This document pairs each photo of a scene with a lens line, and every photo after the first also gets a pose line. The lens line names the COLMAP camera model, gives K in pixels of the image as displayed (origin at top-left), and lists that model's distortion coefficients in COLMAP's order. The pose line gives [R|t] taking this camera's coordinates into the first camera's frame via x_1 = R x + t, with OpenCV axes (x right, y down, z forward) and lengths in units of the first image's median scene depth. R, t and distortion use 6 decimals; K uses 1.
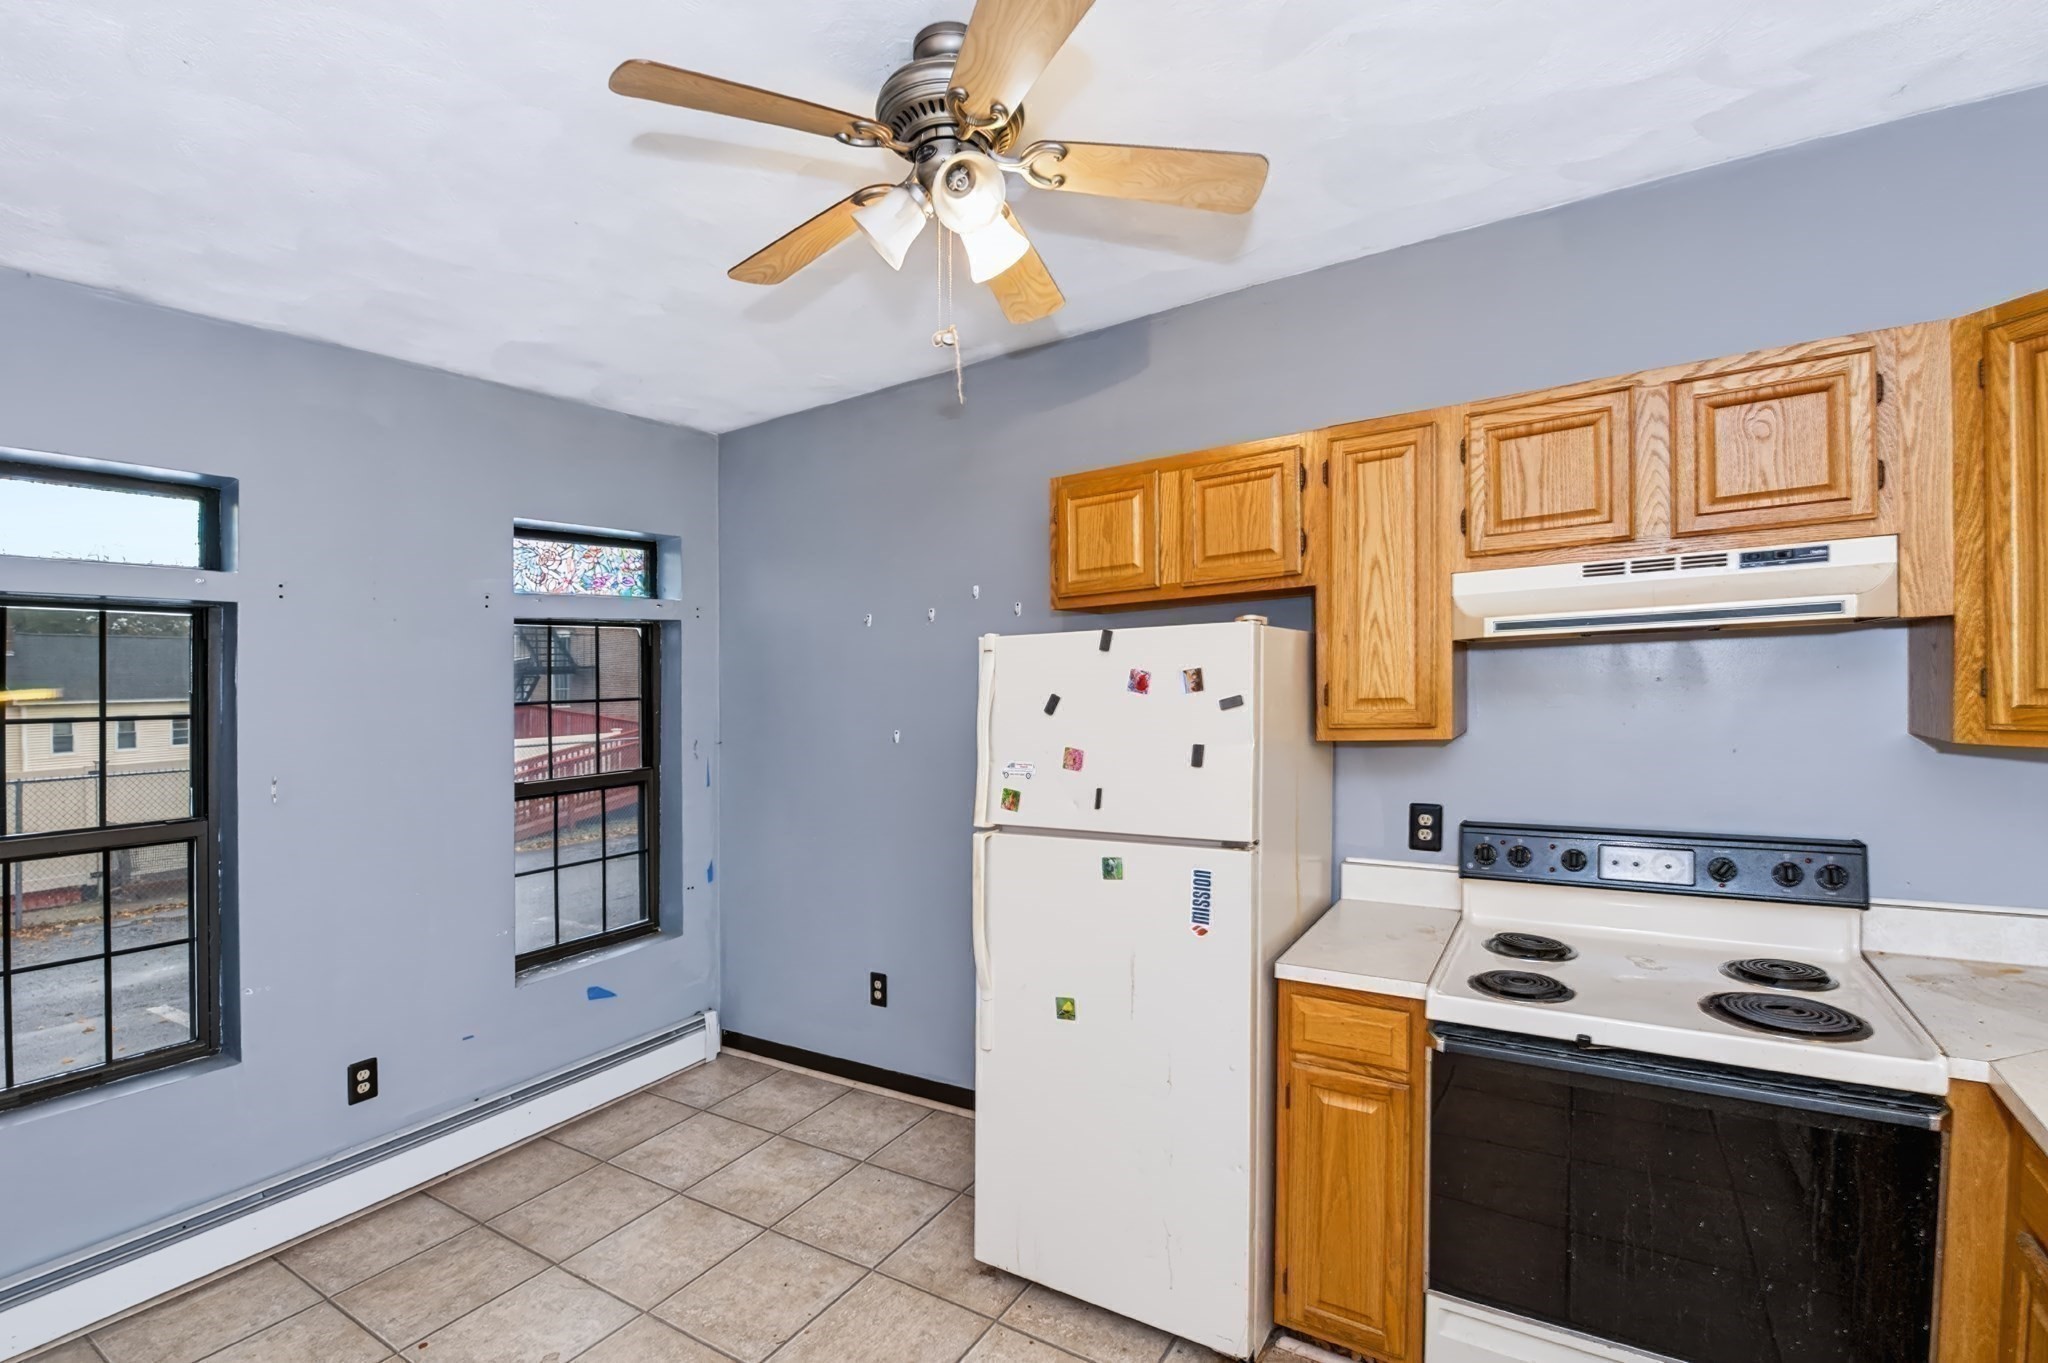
lens RADIAL K [[947.3, 0, 1014.7], [0, 947.3, 700.7], [0, 0, 1]] dist [-0.001561, -0.008656]
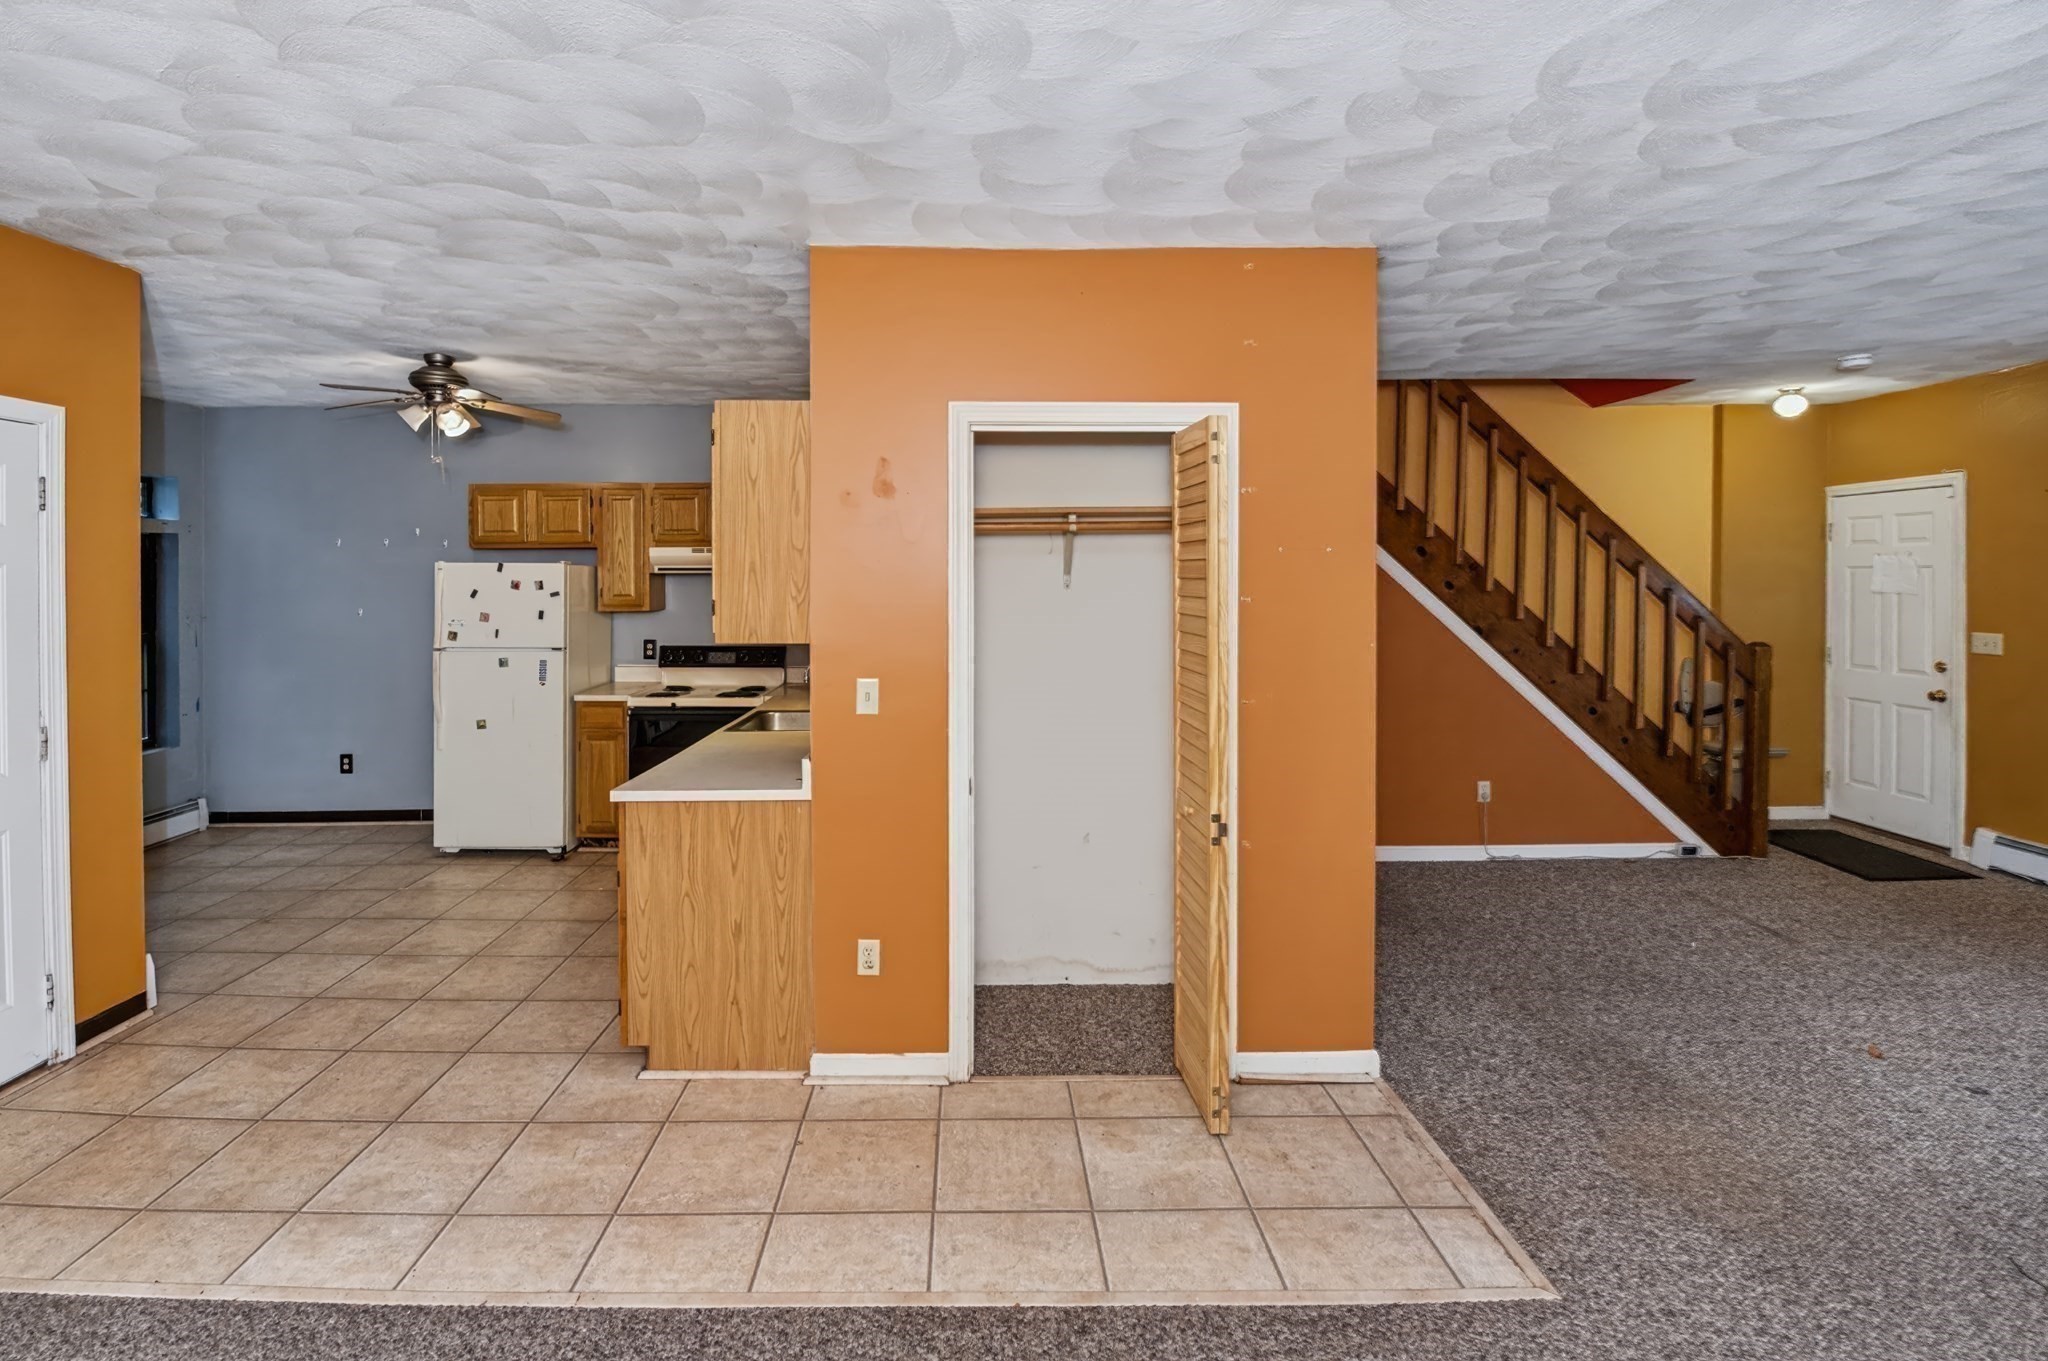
lens RADIAL K [[947.3, 0, 998.2], [0, 947.3, 574.2], [0, 0, 1]] dist [-0.001561, -0.008656]
pose [[0.834393, 0.001035, 0.551169, -0.161022], [-0.002951, 0.999992, 0.002590, -0.052734], [-0.551162, -0.003788, 0.834390, -1.585014]]
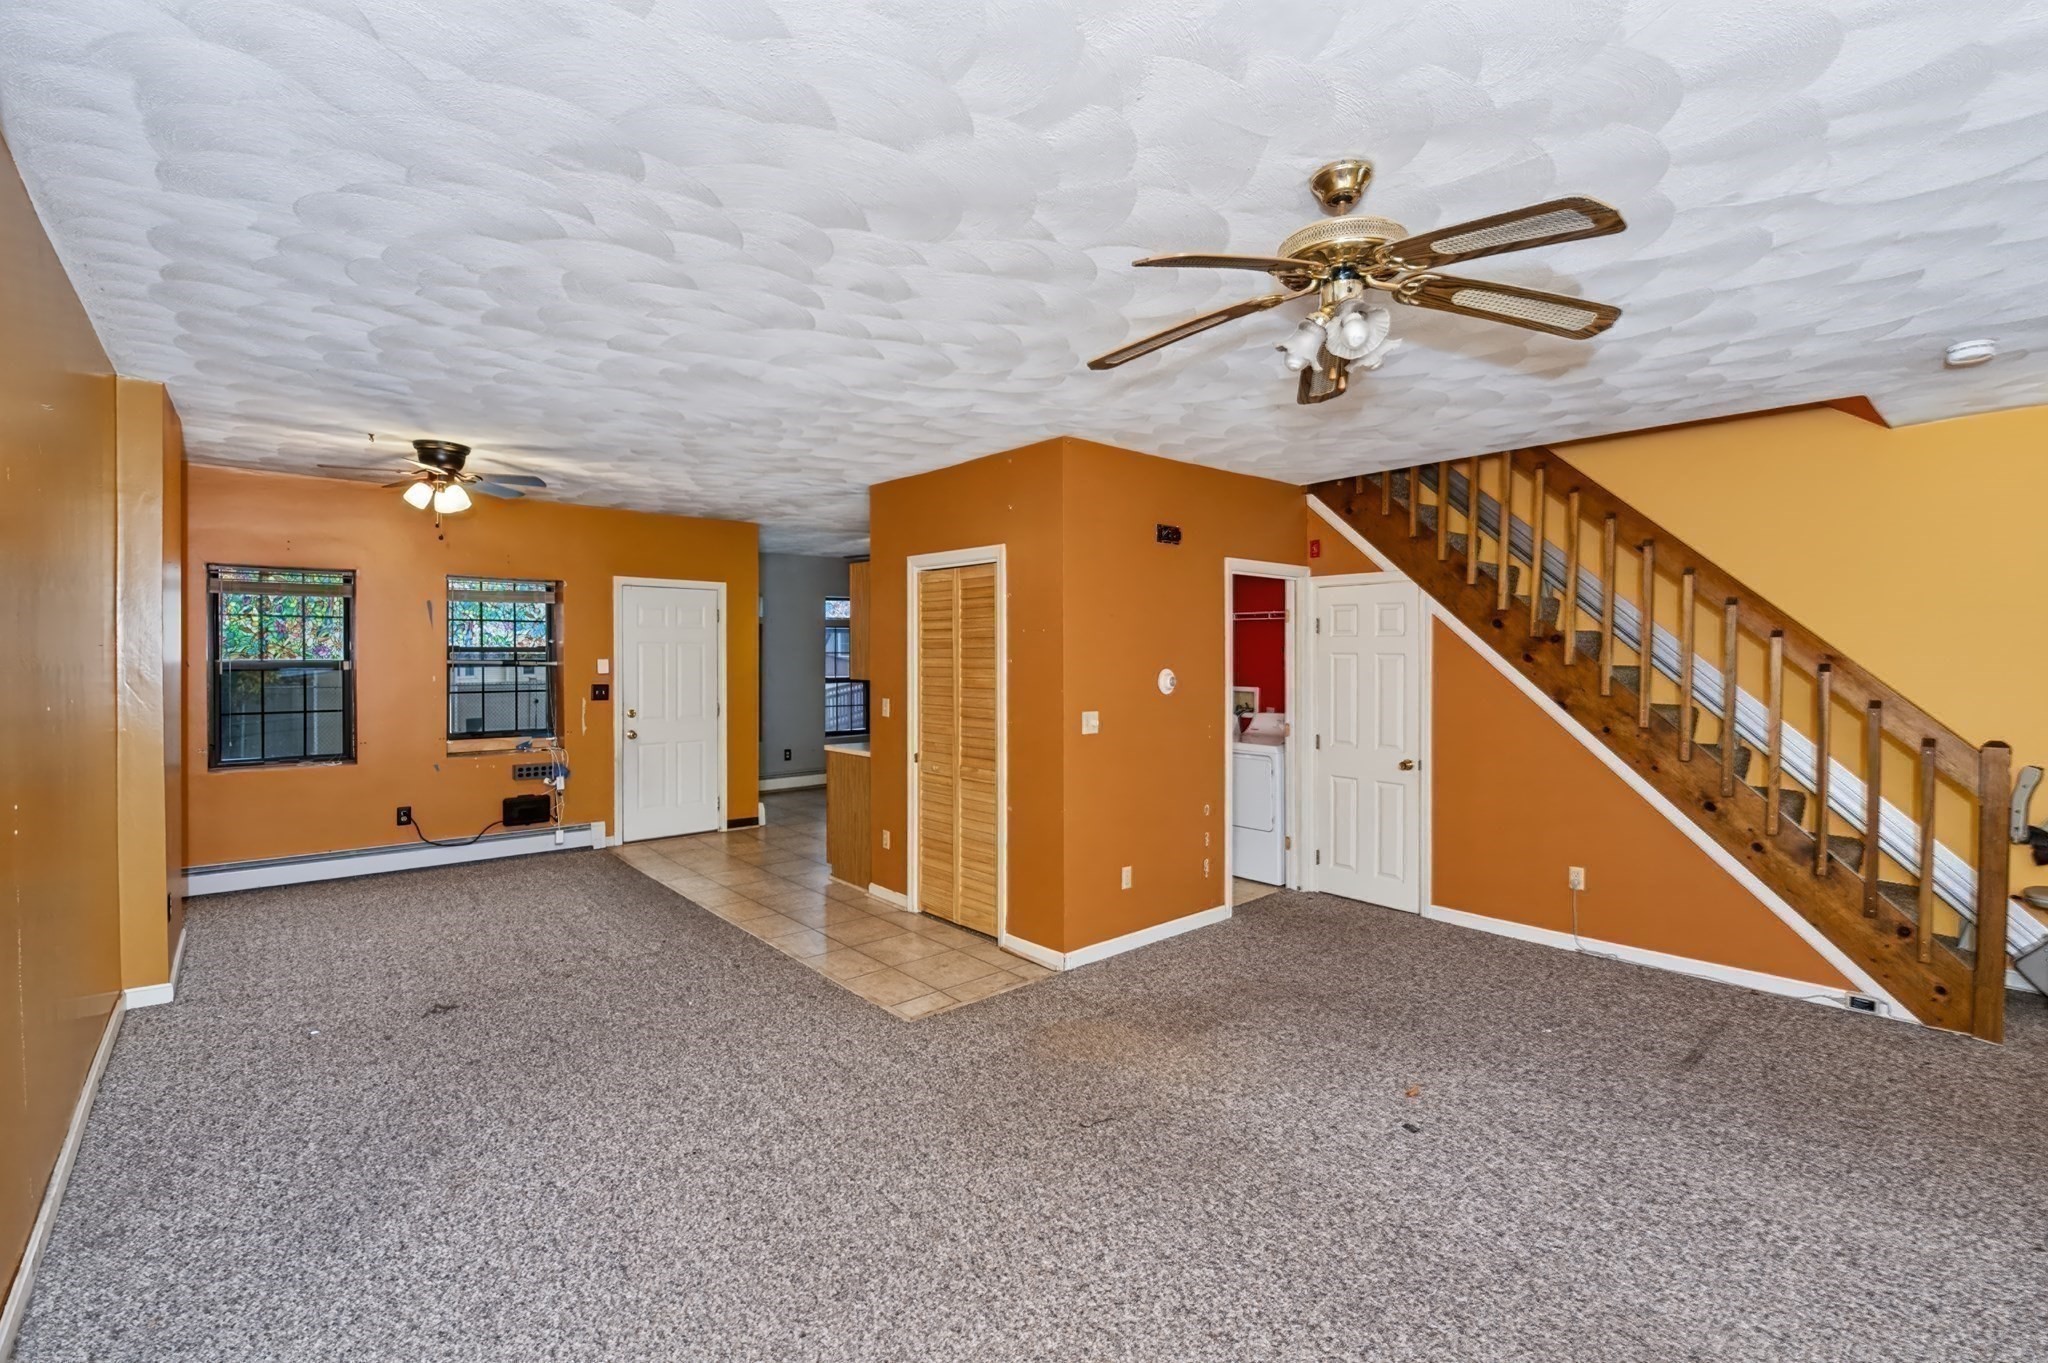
lens RADIAL K [[947.3, 0, 1015.4], [0, 947.3, 628.5], [0, 0, 1]] dist [-0.001561, -0.008656]
pose [[0.953979, -0.003723, -0.299852, 1.566883], [-0.001241, 0.999865, -0.016362, -0.054407], [0.299872, 0.015981, 0.953846, -2.799243]]
